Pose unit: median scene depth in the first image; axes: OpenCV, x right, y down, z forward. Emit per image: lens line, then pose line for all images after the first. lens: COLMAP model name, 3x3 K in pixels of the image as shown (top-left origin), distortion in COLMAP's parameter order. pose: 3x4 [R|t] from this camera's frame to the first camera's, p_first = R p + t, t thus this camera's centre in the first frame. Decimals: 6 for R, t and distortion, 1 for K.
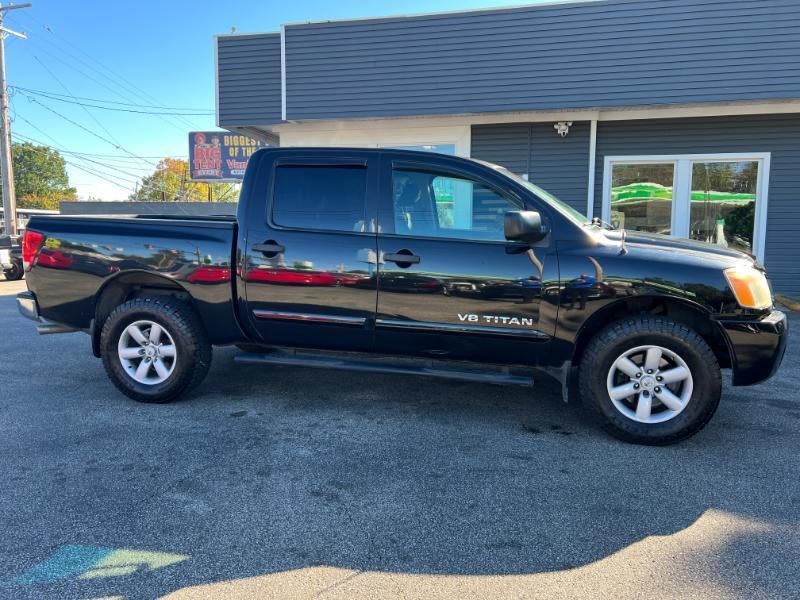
lens RADIAL K [[603.9, 0, 398.0], [0, 603.9, 298.1], [0, 0, 1]] dist [0.050679, -0.057733]
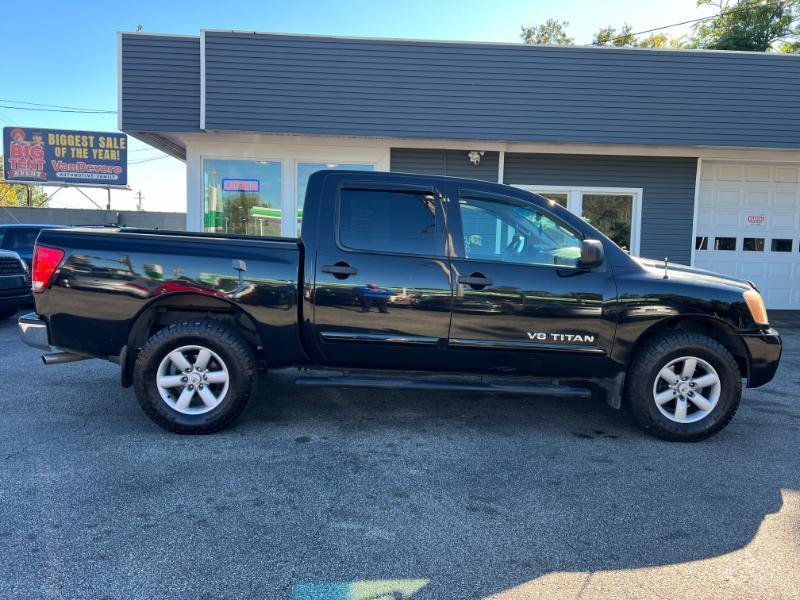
lens RADIAL K [[603.9, 0, 400.3], [0, 603.9, 298.3], [0, 0, 1]] dist [0.050679, -0.057733]
pose [[0.959842, -0.002994, 0.280524, -0.391363], [0.009476, 0.999718, -0.021752, -0.013095], [-0.280379, 0.023537, 0.959601, 0.018349]]
